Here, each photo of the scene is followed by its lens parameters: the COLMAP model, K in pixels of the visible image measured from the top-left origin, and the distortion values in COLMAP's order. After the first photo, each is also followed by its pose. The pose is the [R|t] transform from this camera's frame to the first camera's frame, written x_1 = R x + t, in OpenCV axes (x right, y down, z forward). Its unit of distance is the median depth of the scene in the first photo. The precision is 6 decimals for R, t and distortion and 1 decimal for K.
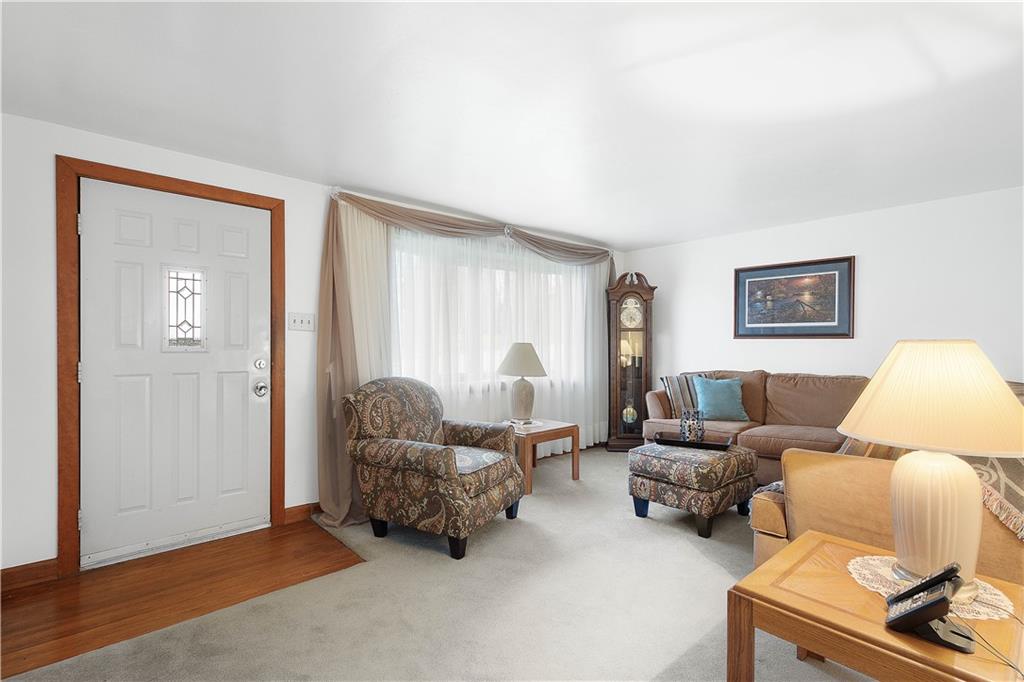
lens RADIAL K [[468.1, 0, 507.9], [0, 468.1, 342.0], [0, 0, 1]] dist [0.001342, -0.000046]
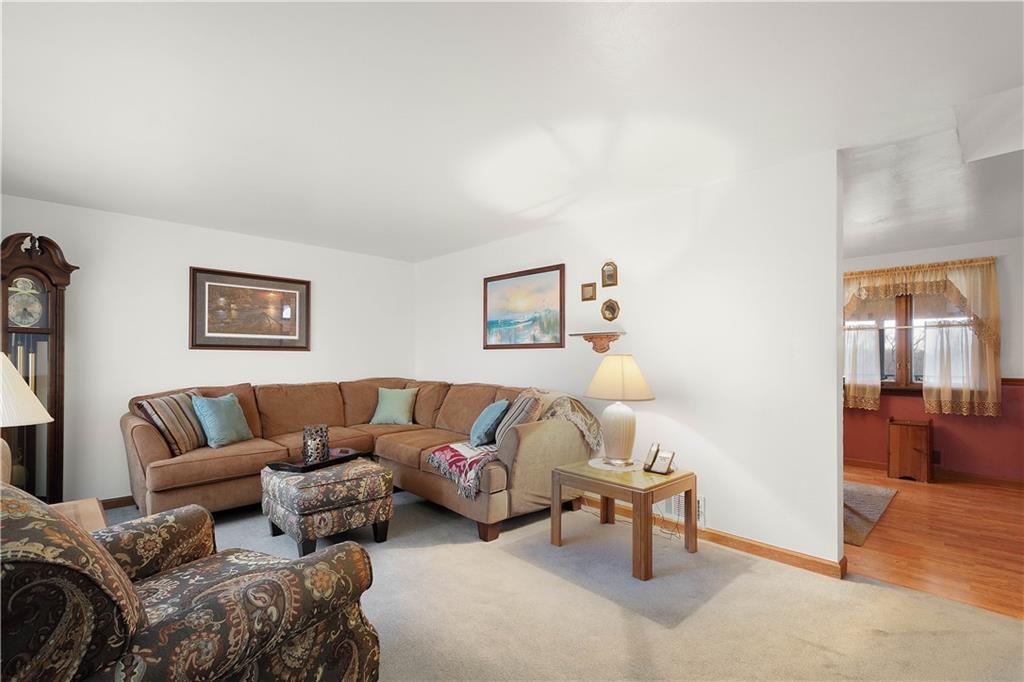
lens RADIAL K [[468.1, 0, 509.2], [0, 468.1, 351.4], [0, 0, 1]] dist [0.001342, -0.000046]
pose [[-0.038567, 0.012165, 0.999182, -0.418452], [-0.003547, 0.999918, -0.012311, 0.005446], [-0.999250, -0.004019, -0.038521, 0.506491]]
